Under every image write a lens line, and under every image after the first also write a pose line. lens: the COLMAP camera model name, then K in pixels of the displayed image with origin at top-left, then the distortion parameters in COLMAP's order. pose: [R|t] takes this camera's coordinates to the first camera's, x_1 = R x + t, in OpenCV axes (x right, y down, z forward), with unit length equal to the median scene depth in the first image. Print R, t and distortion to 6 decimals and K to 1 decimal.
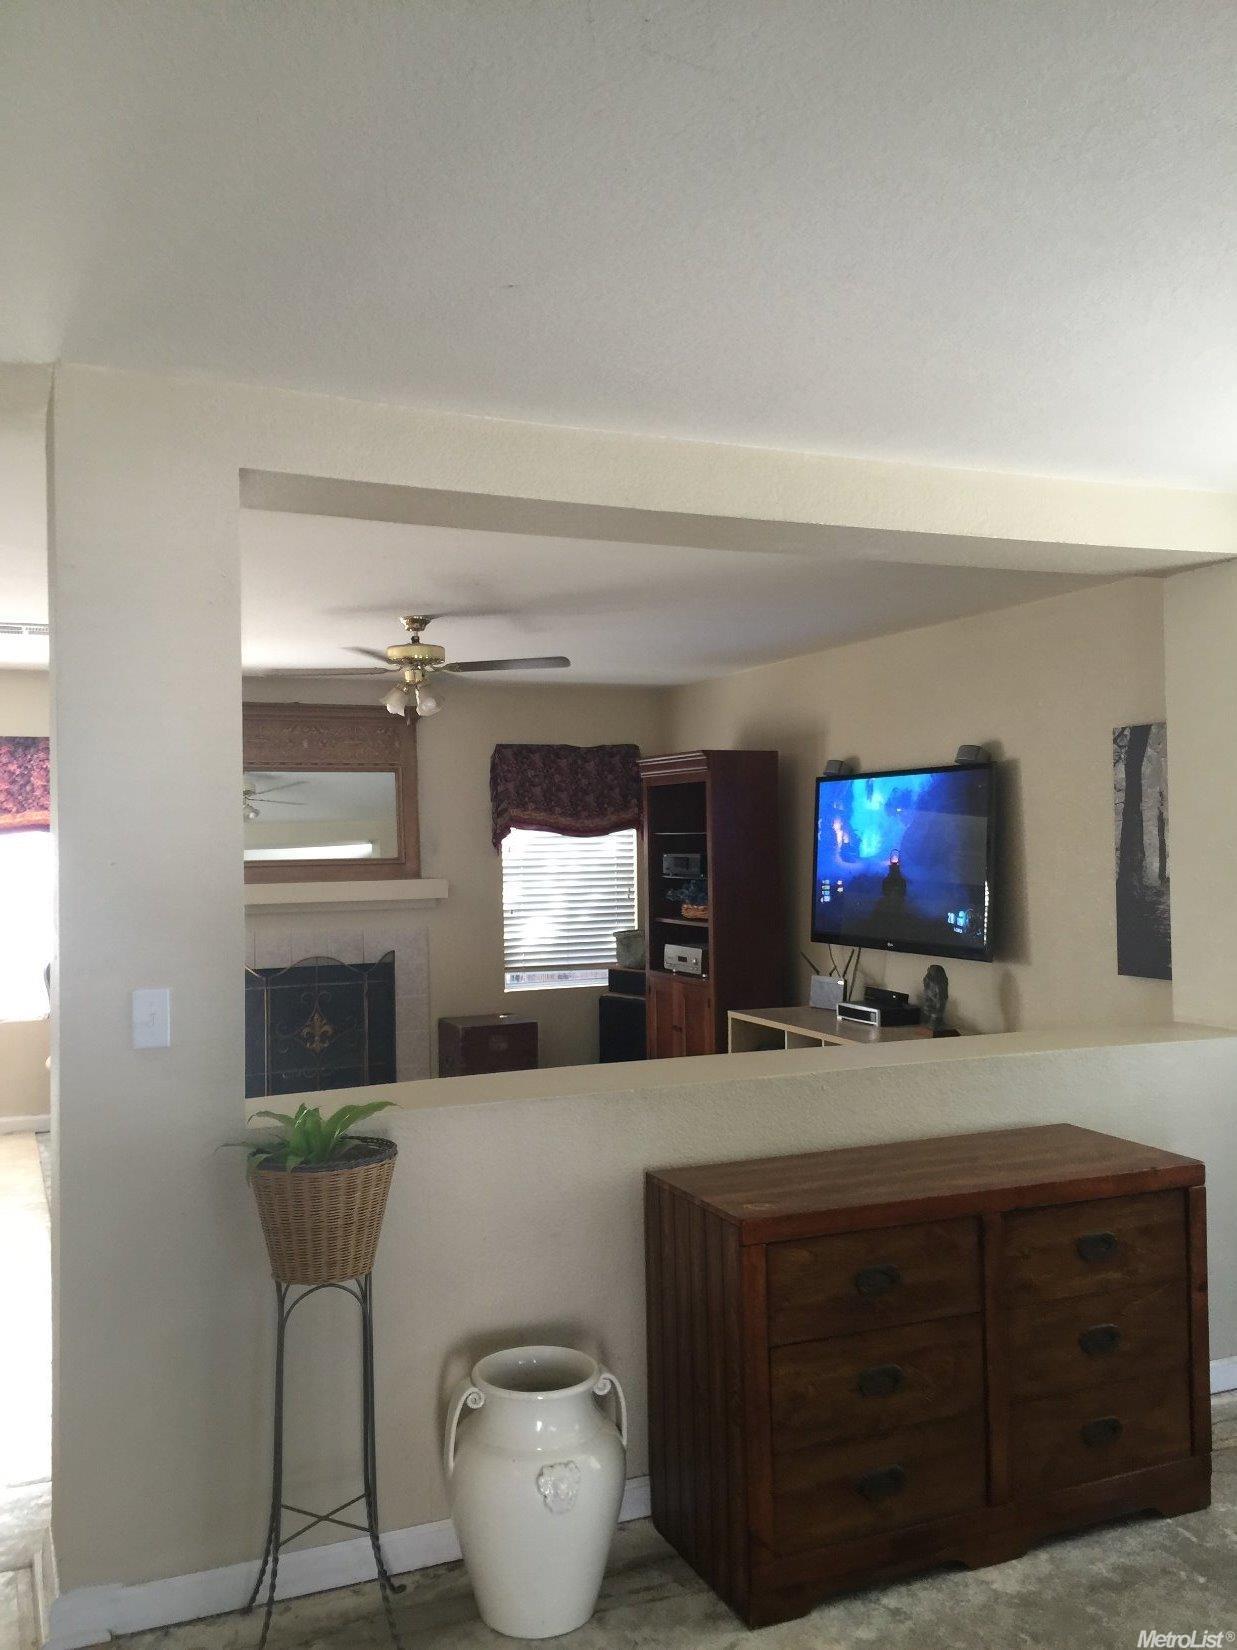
lens RADIAL K [[1397.7, 0, 618.5], [0, 1397.7, 825.0], [0, 0, 1]] dist [0.004095, -0.000994]
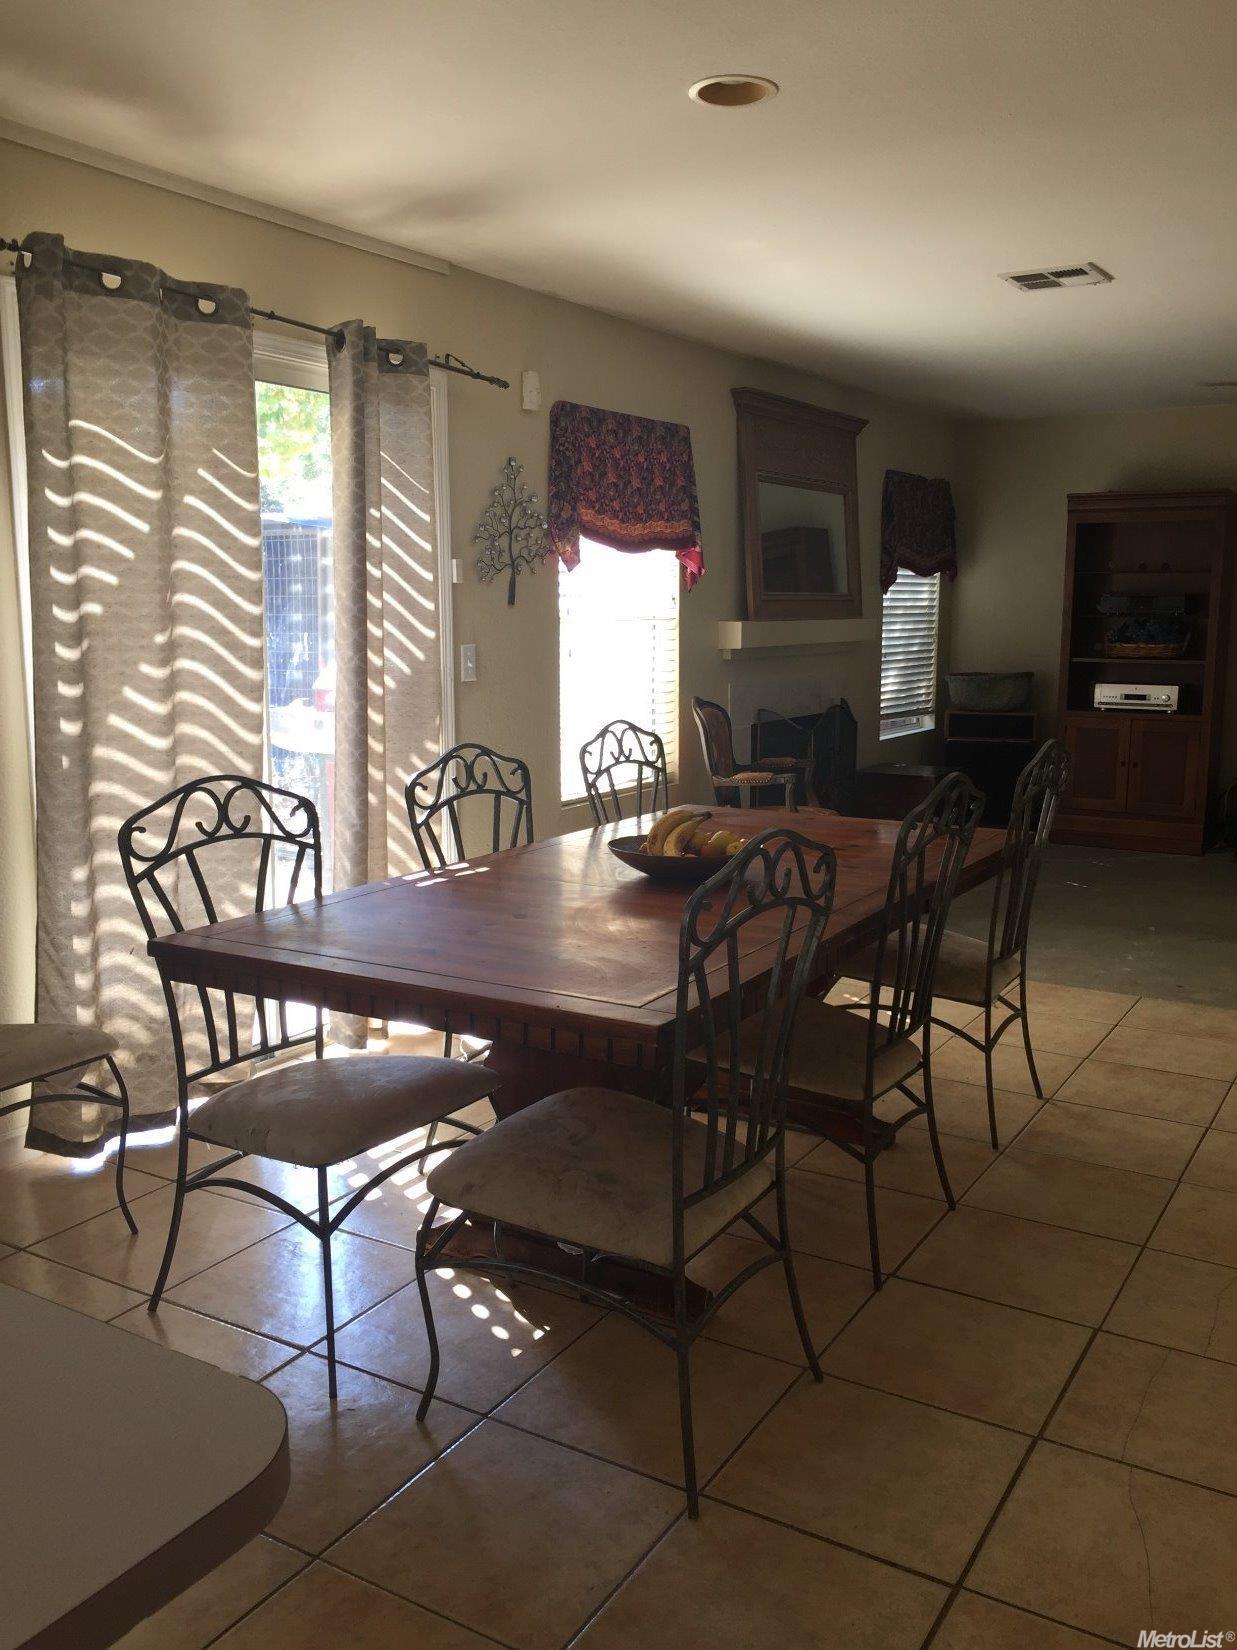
lens RADIAL K [[1397.7, 0, 618.5], [0, 1397.7, 825.0], [0, 0, 1]] dist [0.004095, -0.000994]
pose [[0.822609, -0.075880, 0.563521, -0.761580], [-0.017575, 0.987189, 0.158583, 0.029014], [-0.568336, -0.140356, 0.810737, 0.328711]]
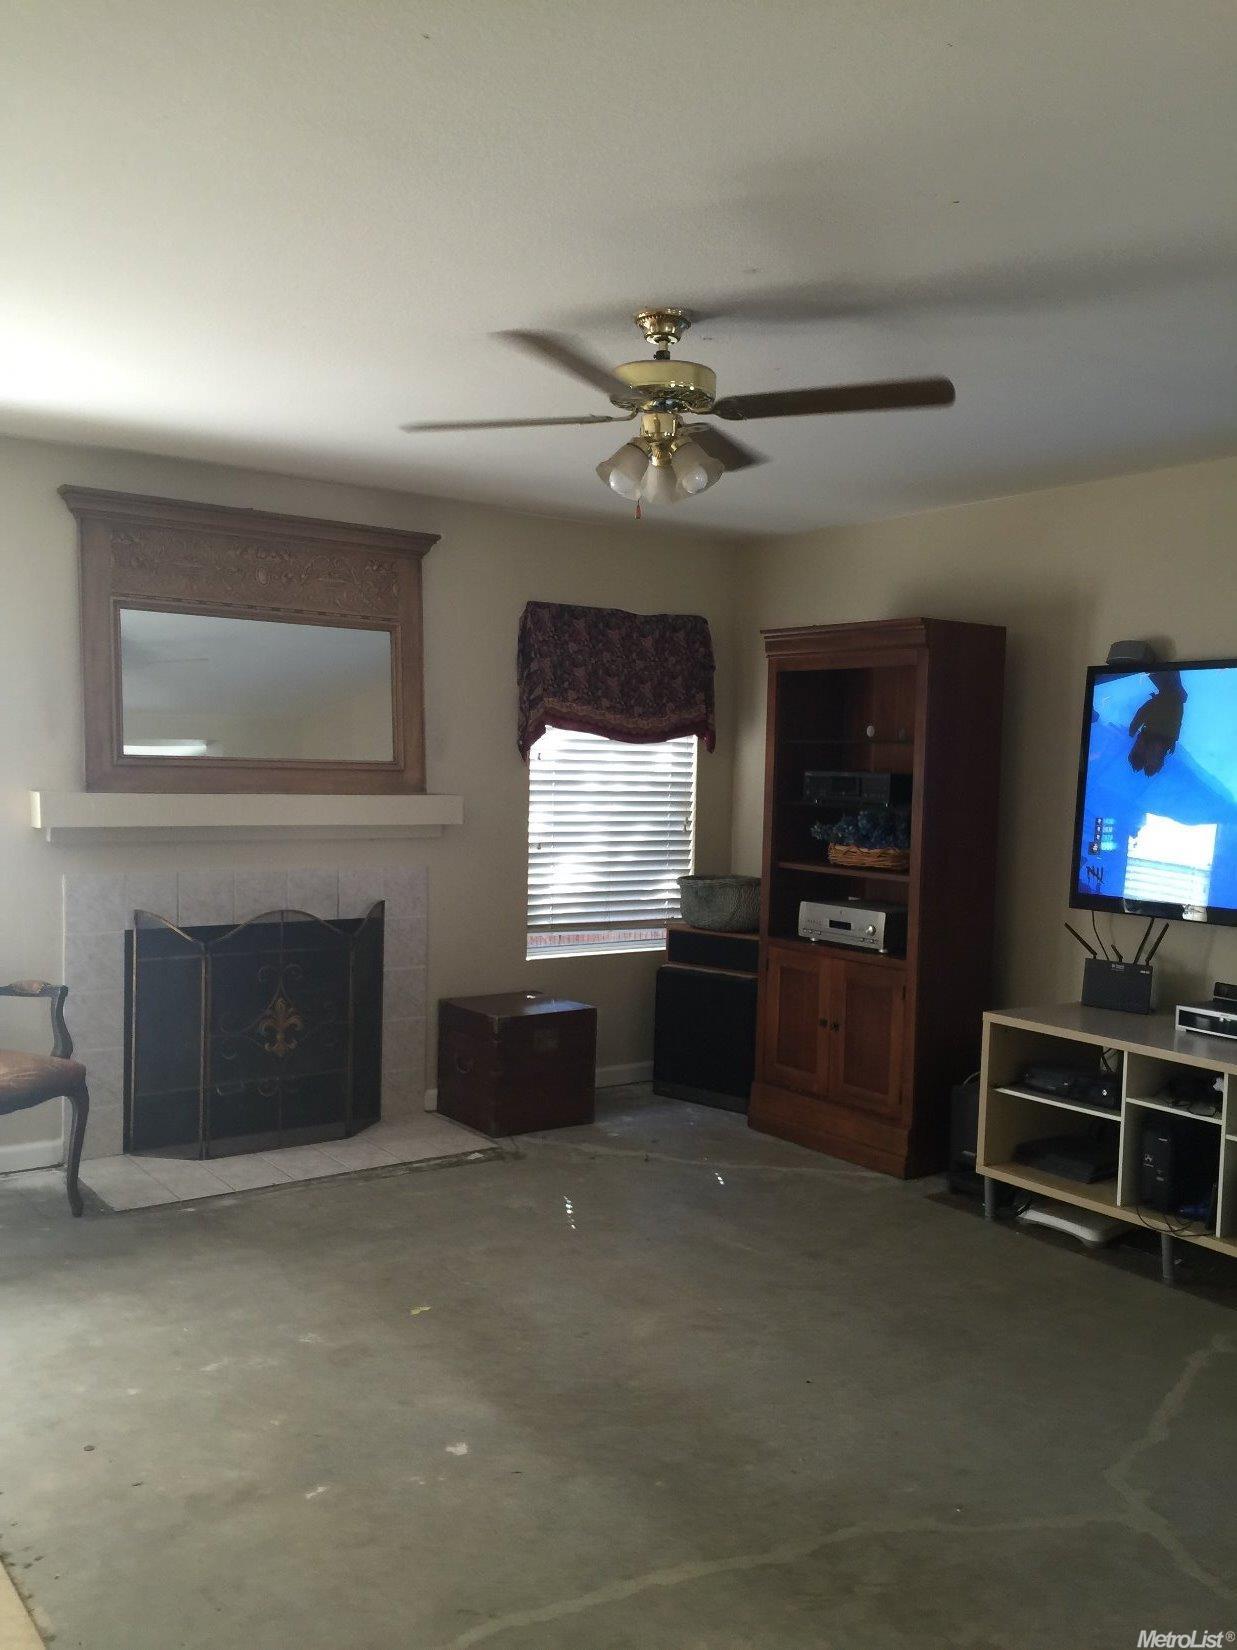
lens RADIAL K [[1379.8, 0, 621.7], [0, 1379.8, 858.6], [0, 0, 1]] dist [0.004936, 0.001032]
pose [[0.975325, 0.024482, 0.219411, -0.187493], [-0.042216, 0.996175, 0.076507, 0.013993], [-0.216699, -0.083882, 0.972628, 0.323348]]
